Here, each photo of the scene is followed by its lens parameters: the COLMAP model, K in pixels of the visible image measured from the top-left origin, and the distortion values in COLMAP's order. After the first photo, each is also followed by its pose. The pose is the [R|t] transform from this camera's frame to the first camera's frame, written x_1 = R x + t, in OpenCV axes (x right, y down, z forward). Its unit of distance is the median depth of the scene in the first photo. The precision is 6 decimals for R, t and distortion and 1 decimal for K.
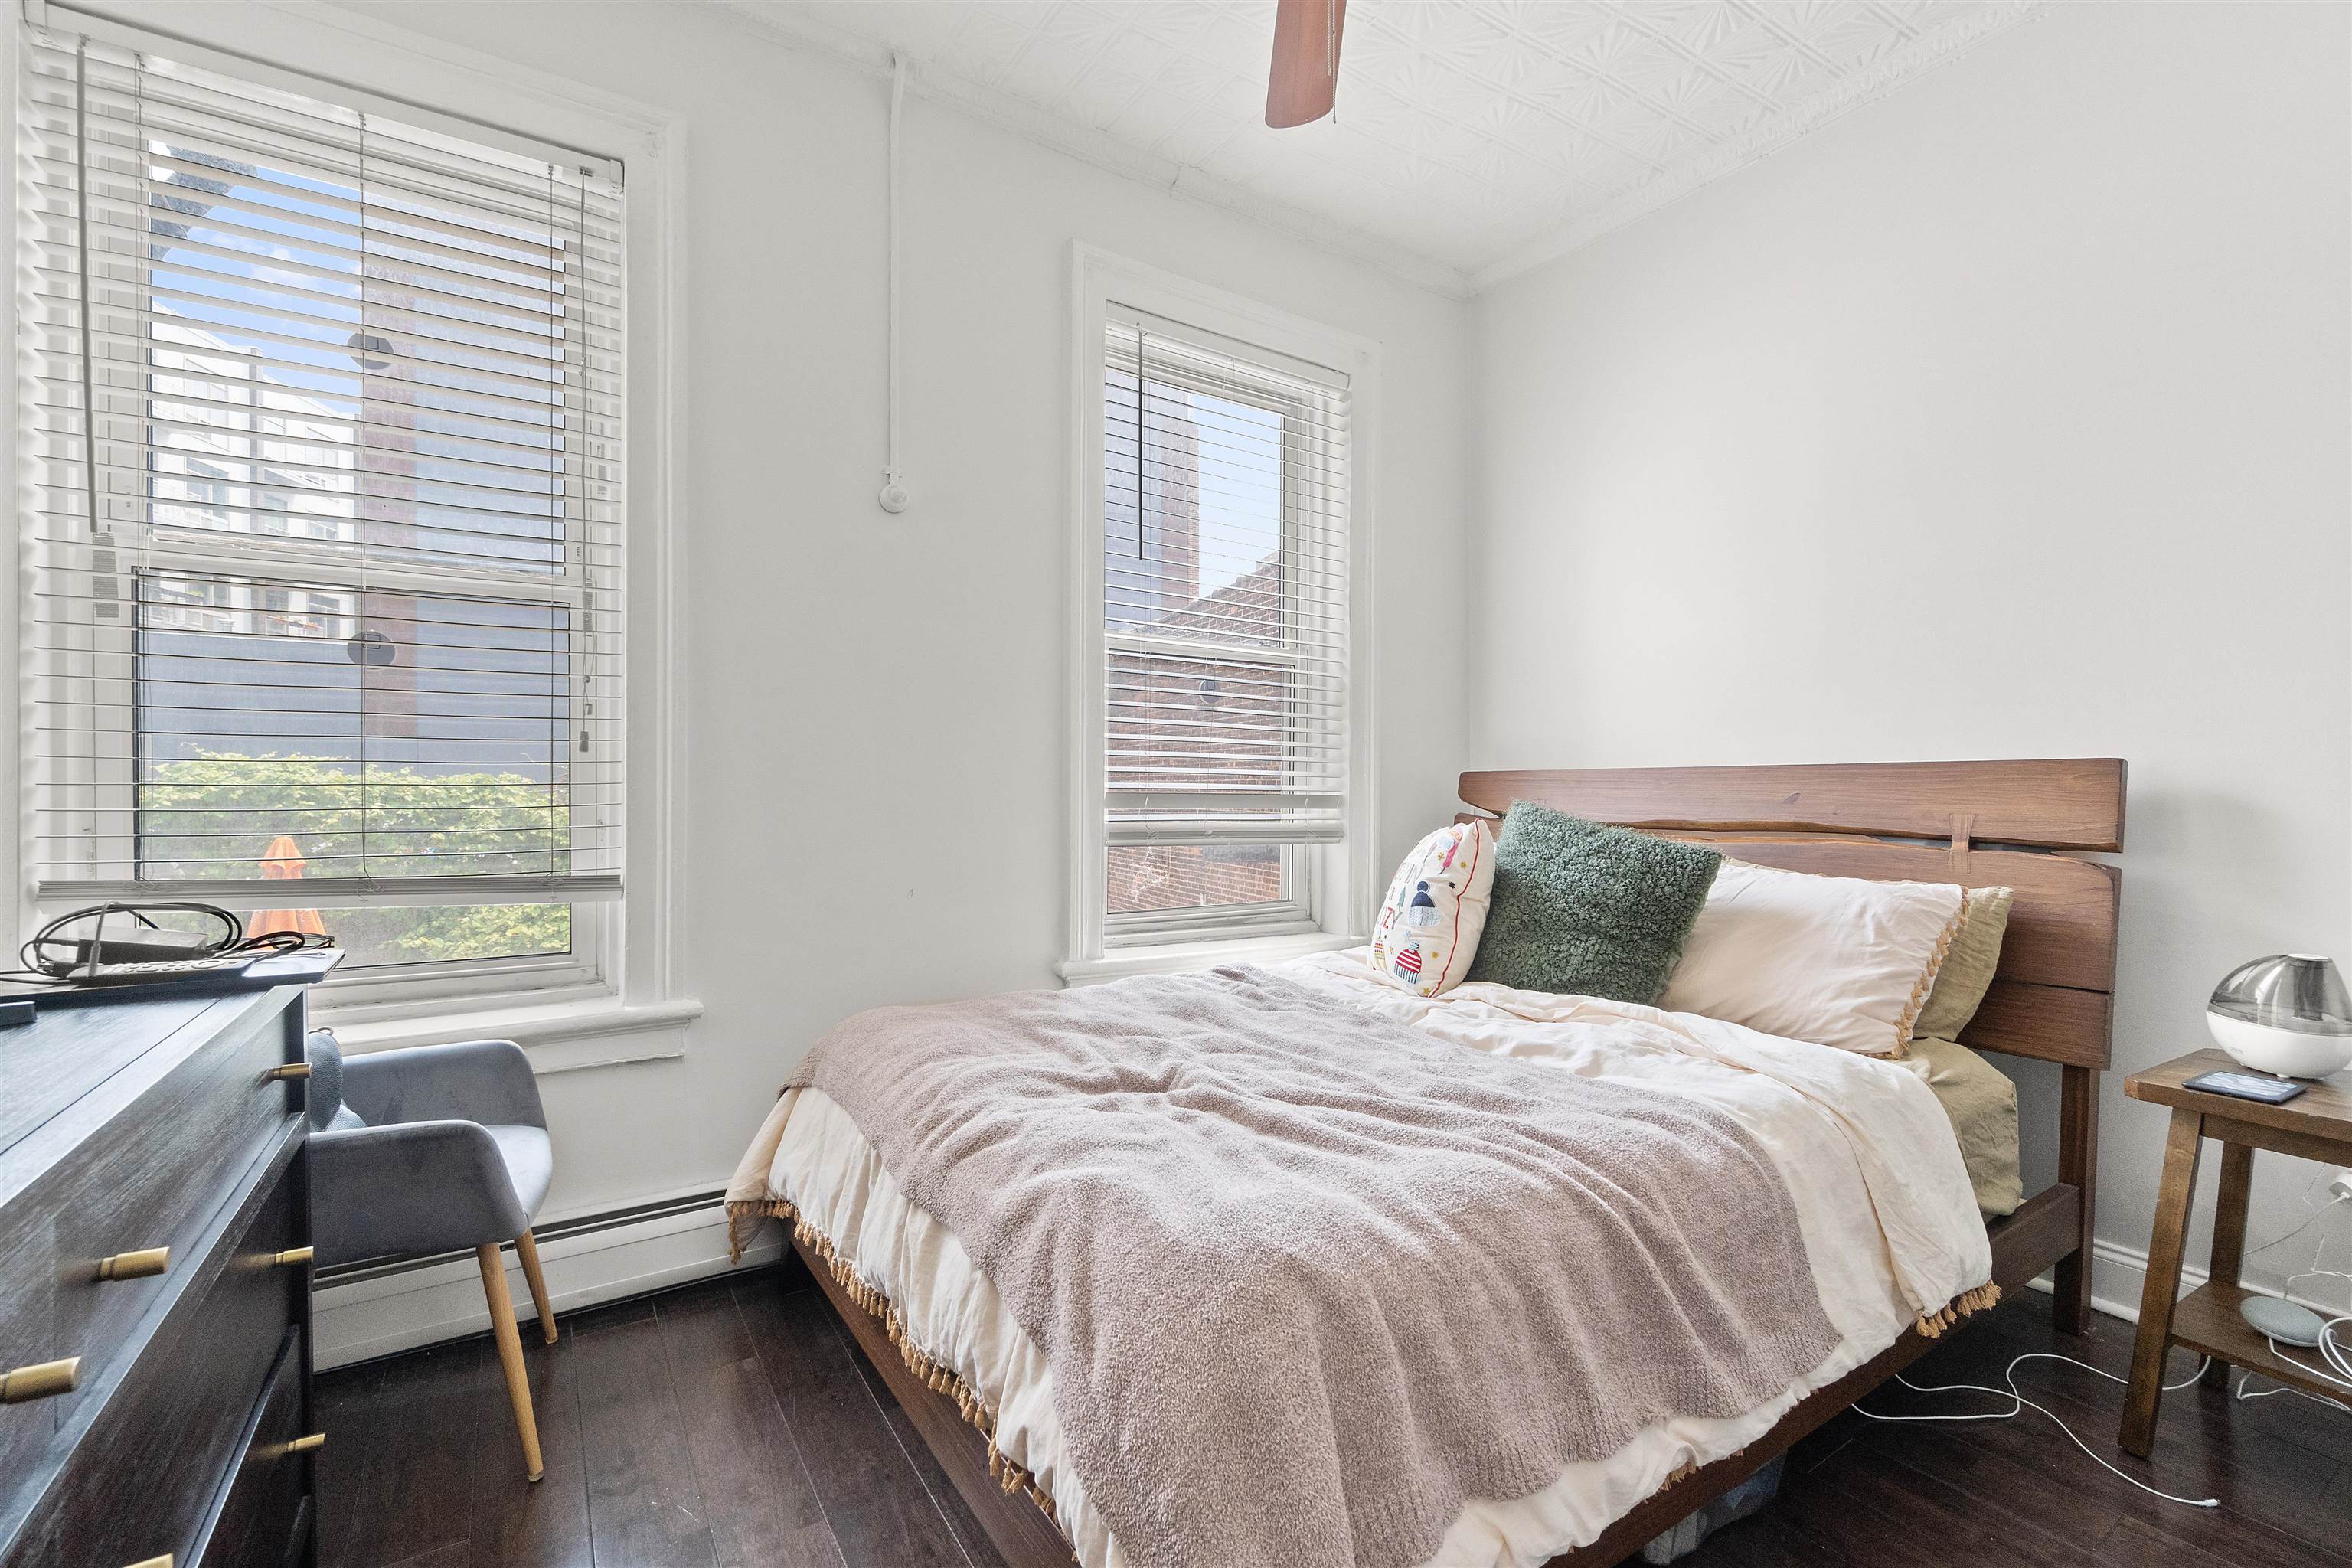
lens RADIAL K [[1026.3, 0, 1176.0], [0, 1026.3, 784.0], [0, 0, 1]] dist [0.000136, -0.000093]
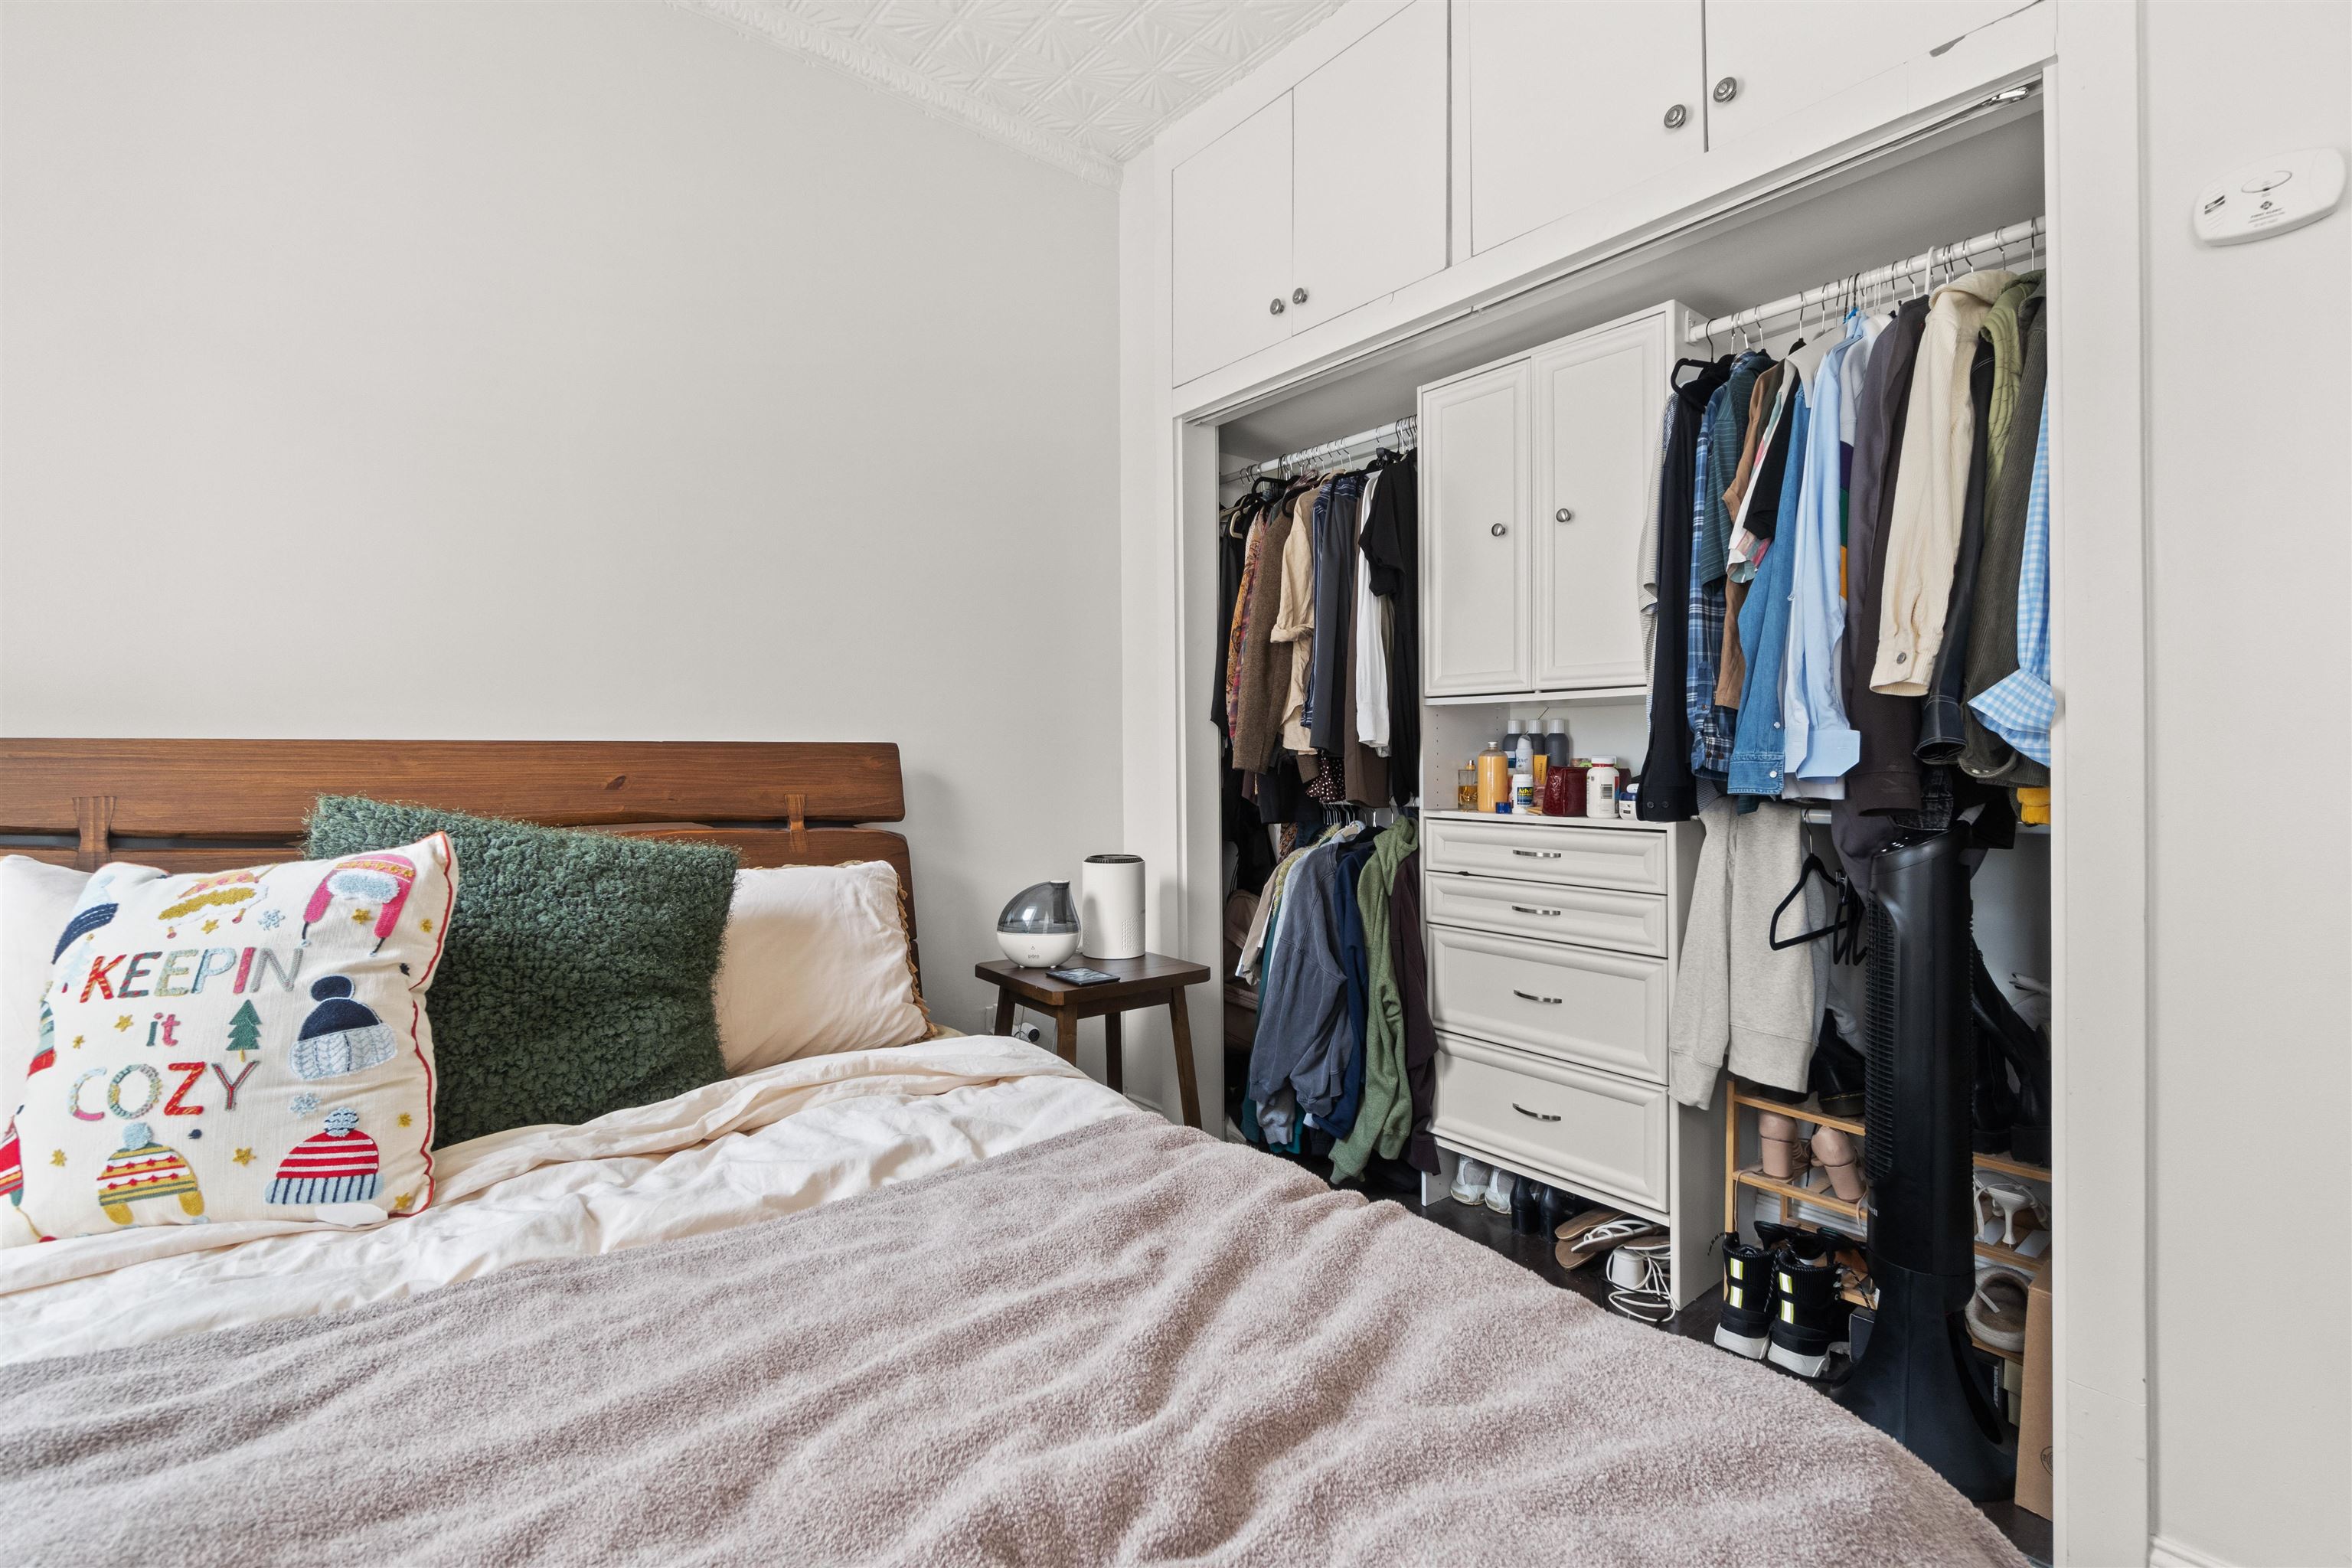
lens RADIAL K [[1026.3, 0, 1176.0], [0, 1026.3, 784.0], [0, 0, 1]] dist [0.000136, -0.000093]
pose [[-0.104925, -0.019718, 0.994285, -0.279896], [0.002172, 0.999796, 0.020057, -0.000058], [-0.994478, 0.004264, -0.104861, 0.737492]]
